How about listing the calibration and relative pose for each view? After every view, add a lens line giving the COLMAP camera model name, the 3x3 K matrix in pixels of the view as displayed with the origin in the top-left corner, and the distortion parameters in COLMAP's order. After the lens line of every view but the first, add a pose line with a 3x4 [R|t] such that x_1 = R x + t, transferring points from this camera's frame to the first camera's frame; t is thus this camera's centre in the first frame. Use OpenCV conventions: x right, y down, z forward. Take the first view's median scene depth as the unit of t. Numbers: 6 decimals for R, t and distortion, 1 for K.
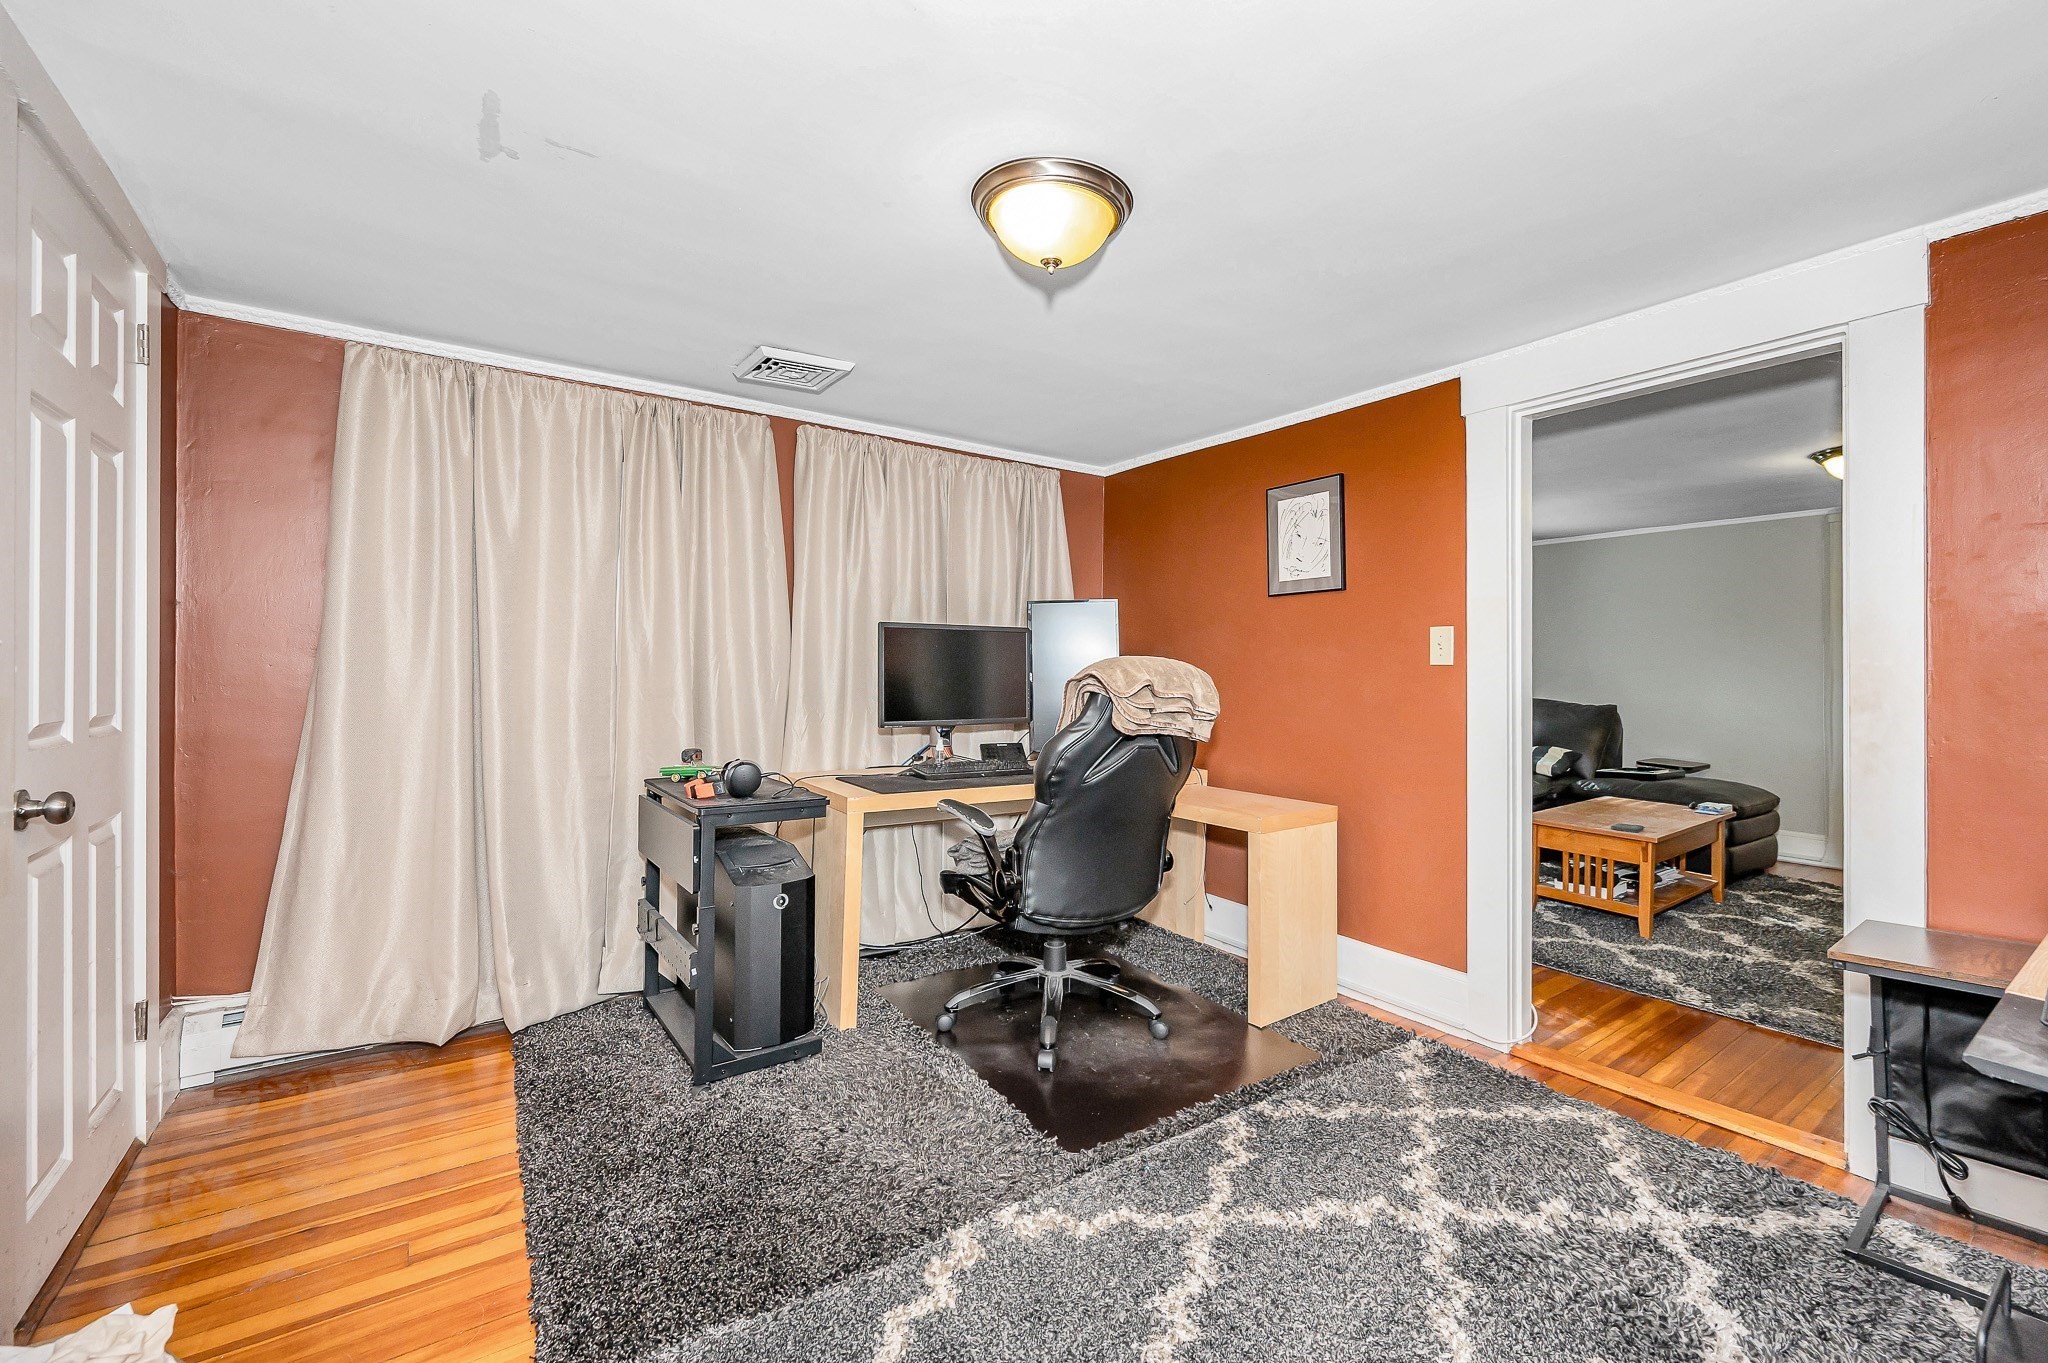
lens RADIAL K [[826.6, 0, 1035.7], [0, 826.6, 670.7], [0, 0, 1]] dist [-0.002949, 0.000064]
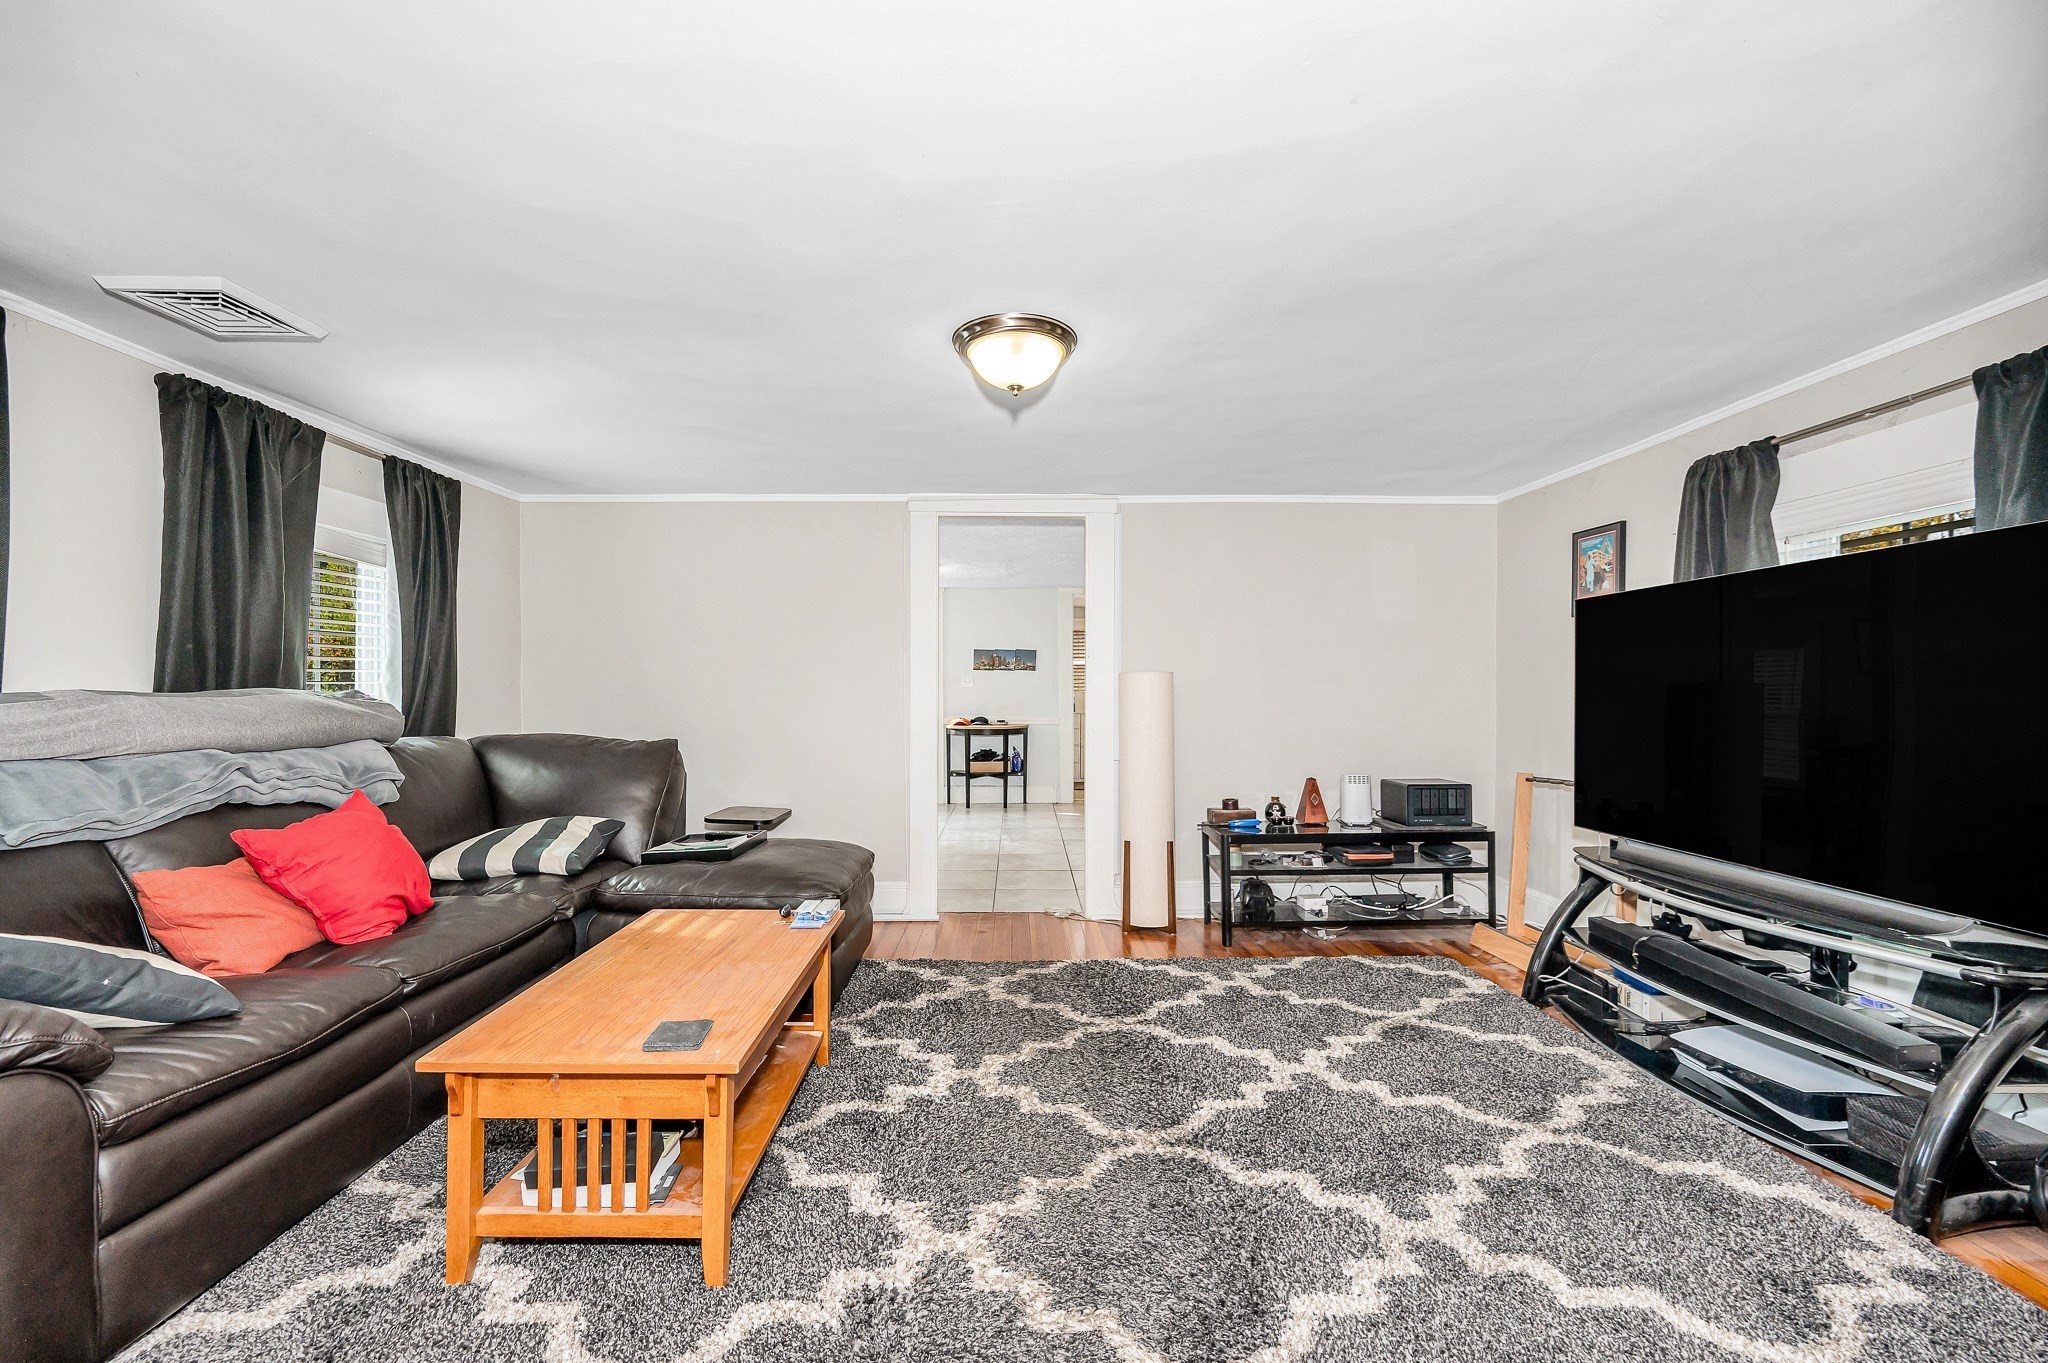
lens RADIAL K [[826.6, 0, 1027.0], [0, 826.6, 685.6], [0, 0, 1]] dist [-0.002949, 0.000064]
pose [[0.544504, 0.013869, 0.838643, 0.347142], [-0.007925, 0.999904, -0.011391, 0.008396], [-0.838721, -0.000444, 0.544562, 0.471058]]
